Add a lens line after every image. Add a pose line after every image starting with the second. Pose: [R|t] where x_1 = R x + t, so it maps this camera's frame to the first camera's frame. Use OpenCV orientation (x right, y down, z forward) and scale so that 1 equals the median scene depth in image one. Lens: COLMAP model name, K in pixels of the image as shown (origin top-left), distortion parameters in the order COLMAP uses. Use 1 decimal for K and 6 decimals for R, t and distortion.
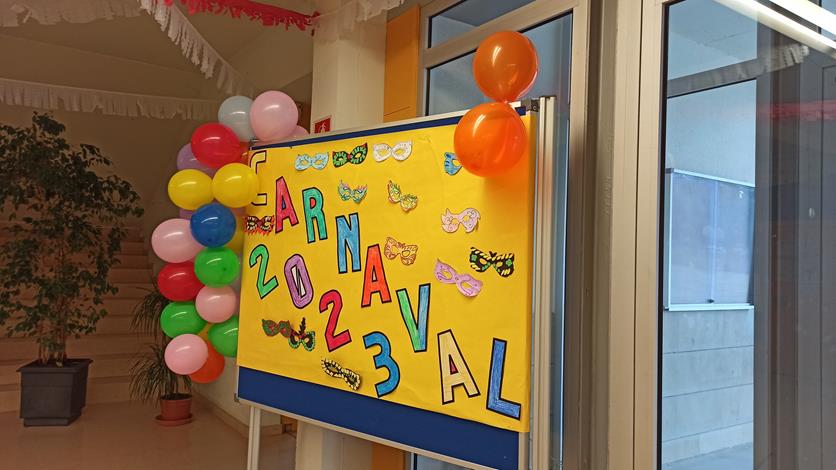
lens RADIAL K [[621.0, 0, 418.9], [0, 621.0, 235.0], [0, 0, 1]] dist [-0.000462, 0.000014]
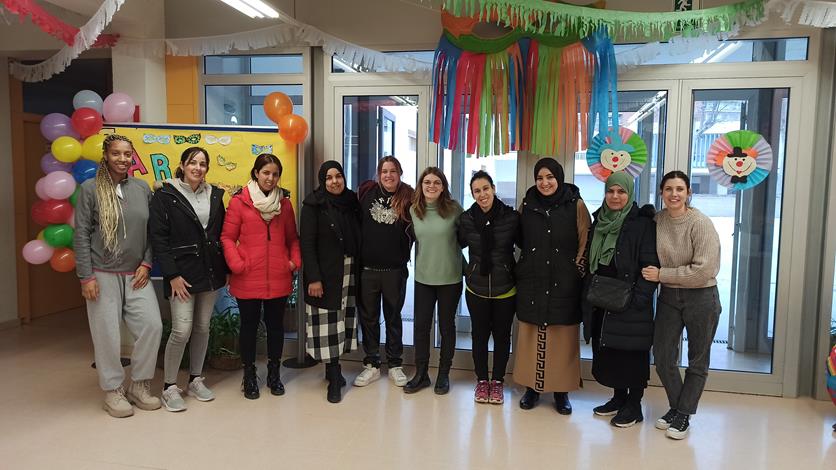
lens RADIAL K [[621.0, 0, 418.1], [0, 621.0, 236.1], [0, 0, 1]] dist [-0.000462, 0.000014]
pose [[0.736662, -0.076591, 0.671910, -0.881393], [-0.021985, 0.990328, 0.136991, -0.107272], [-0.675904, -0.115689, 0.727853, -0.889120]]
